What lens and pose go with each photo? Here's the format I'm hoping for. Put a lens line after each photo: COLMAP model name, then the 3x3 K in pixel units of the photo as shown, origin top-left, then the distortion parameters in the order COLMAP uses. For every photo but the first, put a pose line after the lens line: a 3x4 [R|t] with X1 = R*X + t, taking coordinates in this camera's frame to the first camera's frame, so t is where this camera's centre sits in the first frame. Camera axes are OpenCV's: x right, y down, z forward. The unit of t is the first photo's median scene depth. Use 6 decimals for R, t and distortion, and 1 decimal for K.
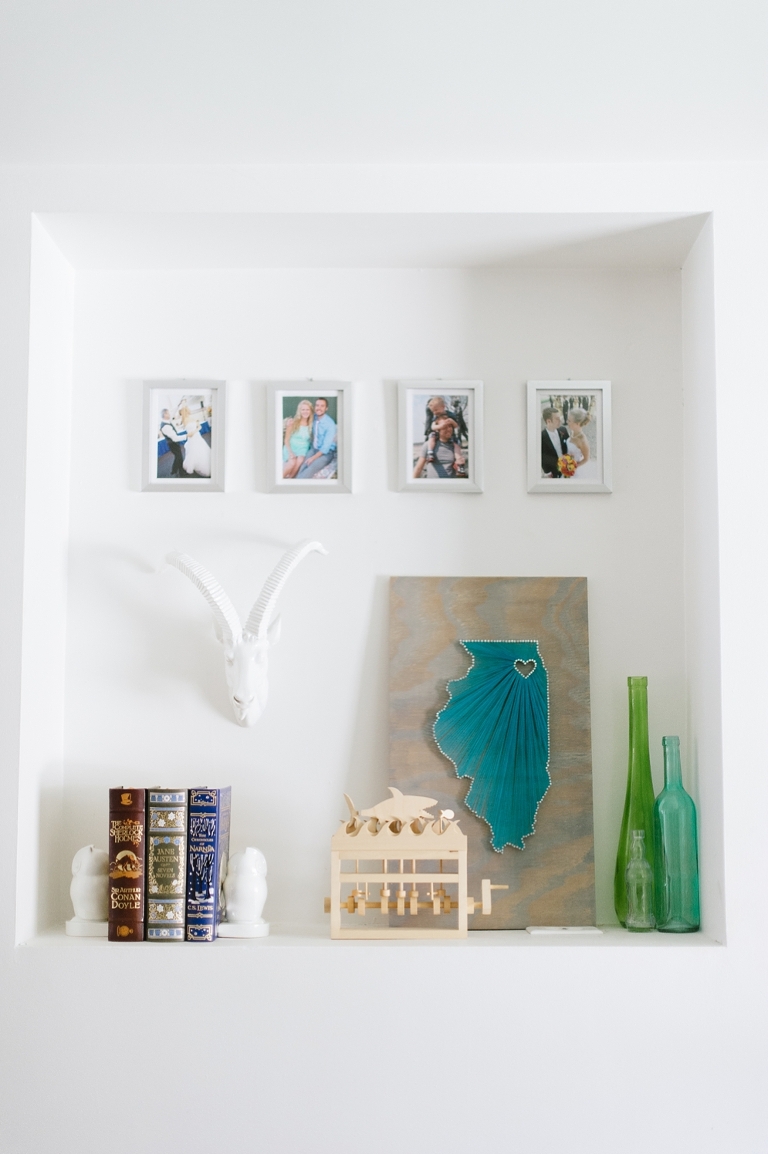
lens RADIAL K [[1703.3, 0, 384.0], [0, 1703.3, 577.0], [0, 0, 1]] dist [-0.048729, -0.010335]
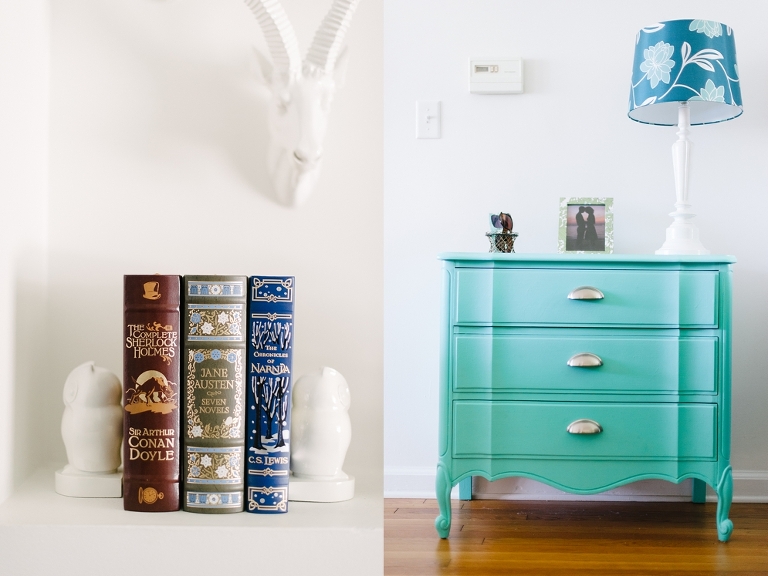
lens RADIAL K [[1844.7, 0, 384.0], [0, 1844.7, 288.0], [0, 0, 1]] dist [0.014488, -0.124363]
pose [[0.999945, 0.010216, -0.002278, -0.063177], [-0.009890, 0.993416, 0.114131, 0.050189], [0.003429, -0.114102, 0.993463, 0.315404]]
